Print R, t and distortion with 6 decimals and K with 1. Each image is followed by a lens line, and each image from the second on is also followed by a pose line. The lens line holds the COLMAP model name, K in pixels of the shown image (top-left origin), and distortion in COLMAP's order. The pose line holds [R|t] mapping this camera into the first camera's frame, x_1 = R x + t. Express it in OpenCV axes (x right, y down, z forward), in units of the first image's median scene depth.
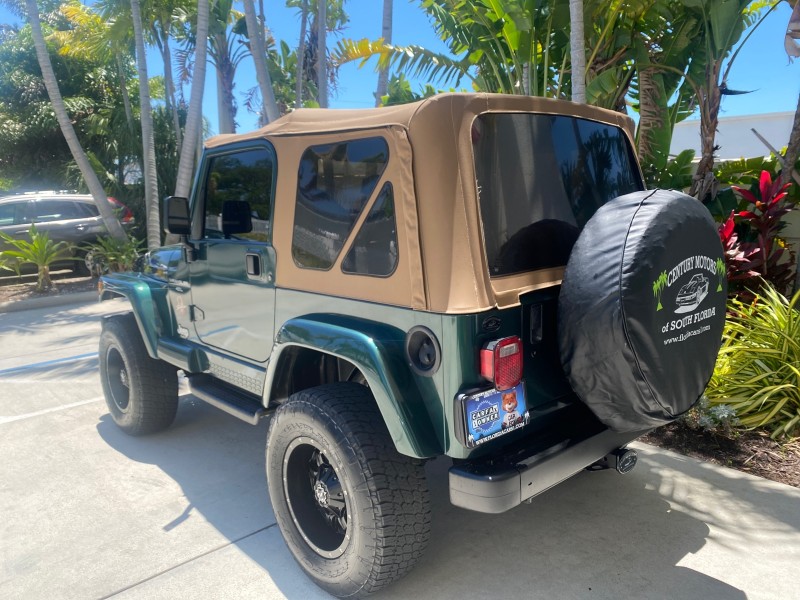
lens RADIAL K [[614.2, 0, 400.9], [0, 614.2, 297.0], [0, 0, 1]] dist [0.027008, -0.027684]
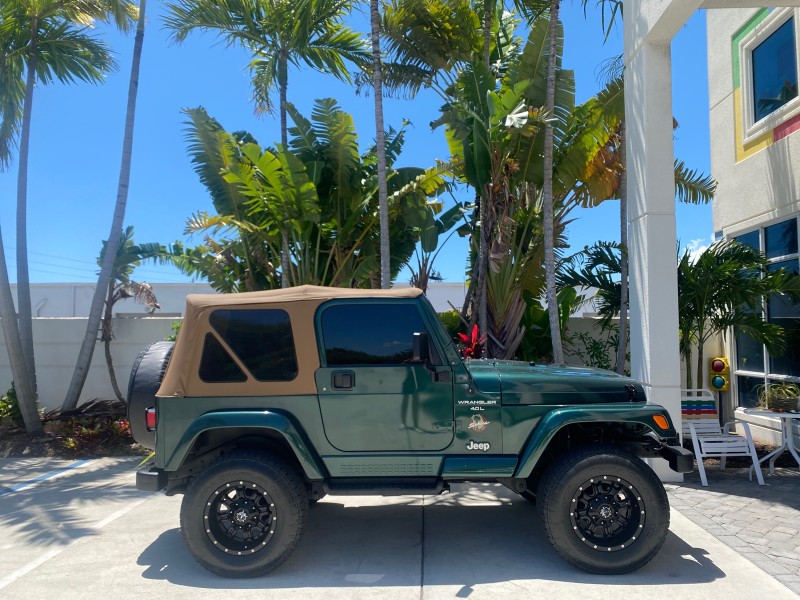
lens RADIAL K [[614.2, 0, 397.1], [0, 614.2, 297.5], [0, 0, 1]] dist [0.027008, -0.027684]
pose [[0.709700, 0.056907, 0.702202, -0.942470], [0.112709, 0.974723, -0.192905, 0.034046], [-0.695430, 0.216049, 0.685347, -0.058402]]
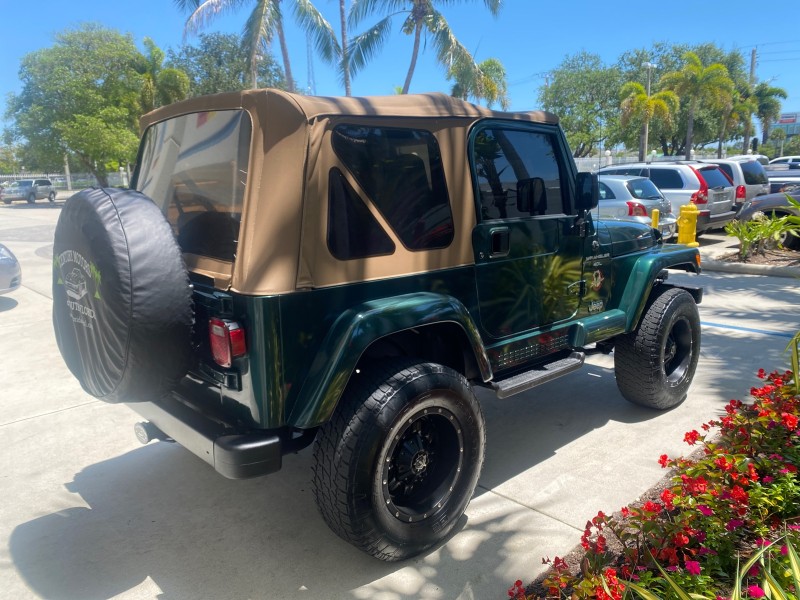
lens RADIAL K [[614.2, 0, 395.1], [0, 614.2, 297.3], [0, 0, 1]] dist [0.027008, -0.027684]
pose [[0.019617, -0.155384, 0.987659, -0.996516], [0.181954, 0.971908, 0.149292, -0.103597], [-0.983111, 0.176780, 0.047339, 0.831020]]
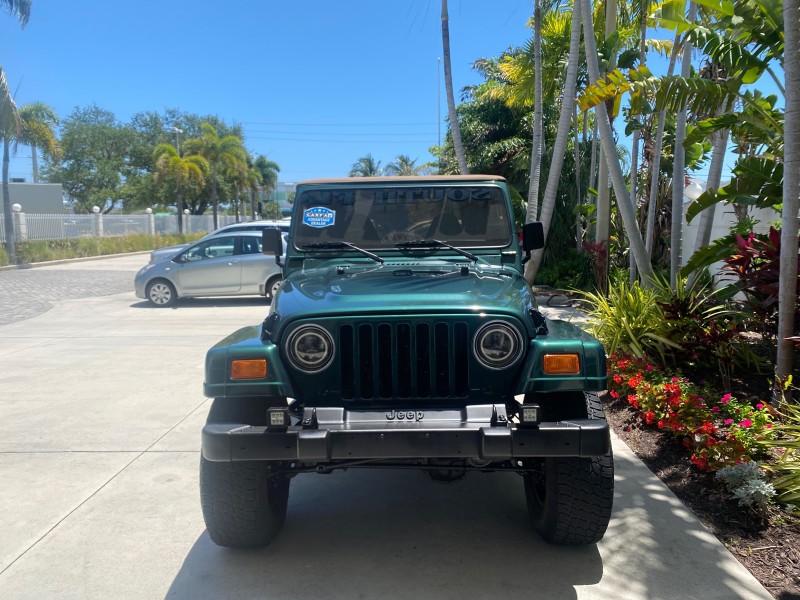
lens RADIAL K [[614.2, 0, 398.6], [0, 614.2, 297.0], [0, 0, 1]] dist [0.027008, -0.027684]
pose [[0.717257, 0.095869, -0.690182, 0.642835], [-0.120773, 0.992603, 0.012365, -0.021879], [0.686262, 0.074487, 0.723530, 0.026735]]
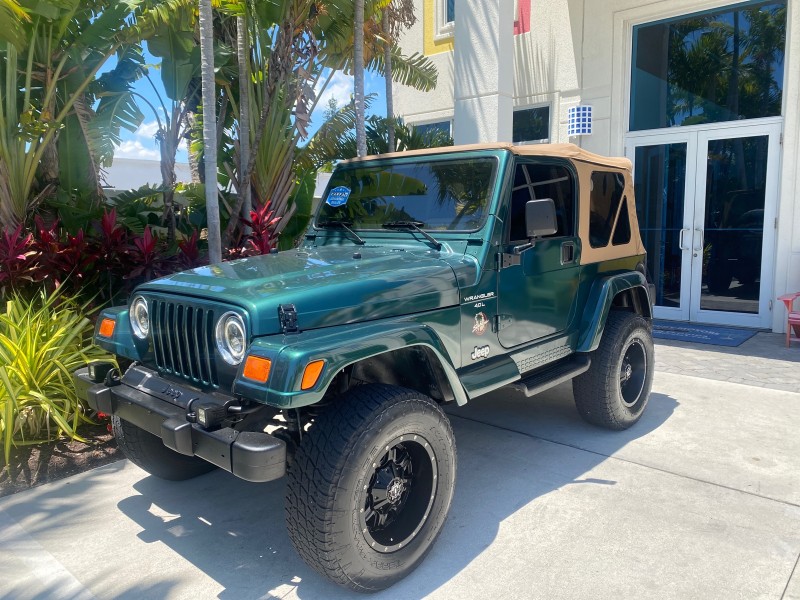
lens RADIAL K [[614.2, 0, 399.6], [0, 614.2, 295.7], [0, 0, 1]] dist [0.027008, -0.027684]
pose [[-0.098400, -0.108455, 0.989219, -1.050194], [0.182330, 0.975252, 0.125061, -0.135038], [-0.978301, 0.192670, -0.076190, 1.023950]]
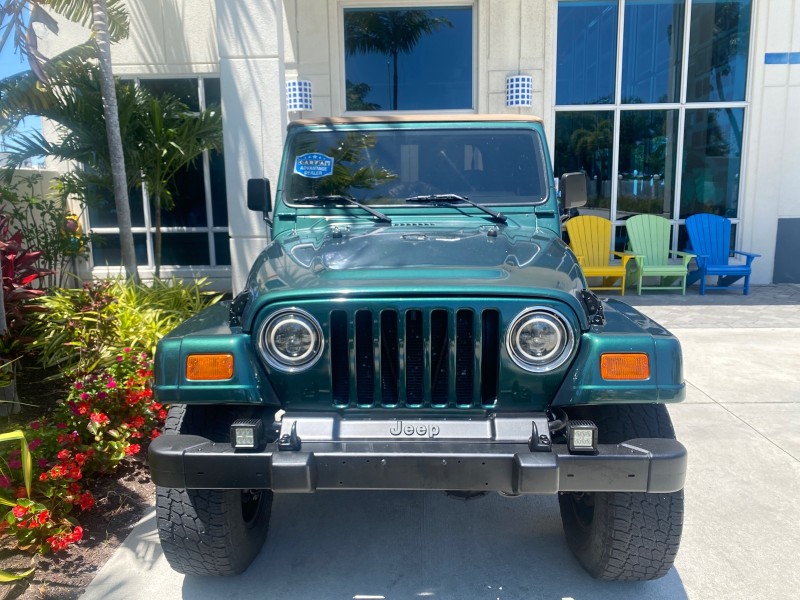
lens RADIAL K [[614.2, 0, 399.5], [0, 614.2, 302.2], [0, 0, 1]] dist [0.027008, -0.027684]
pose [[-0.723550, -0.096700, 0.683466, -0.690535], [0.143479, 0.947444, 0.285942, -0.229255], [-0.675196, 0.304956, -0.671649, 1.531687]]
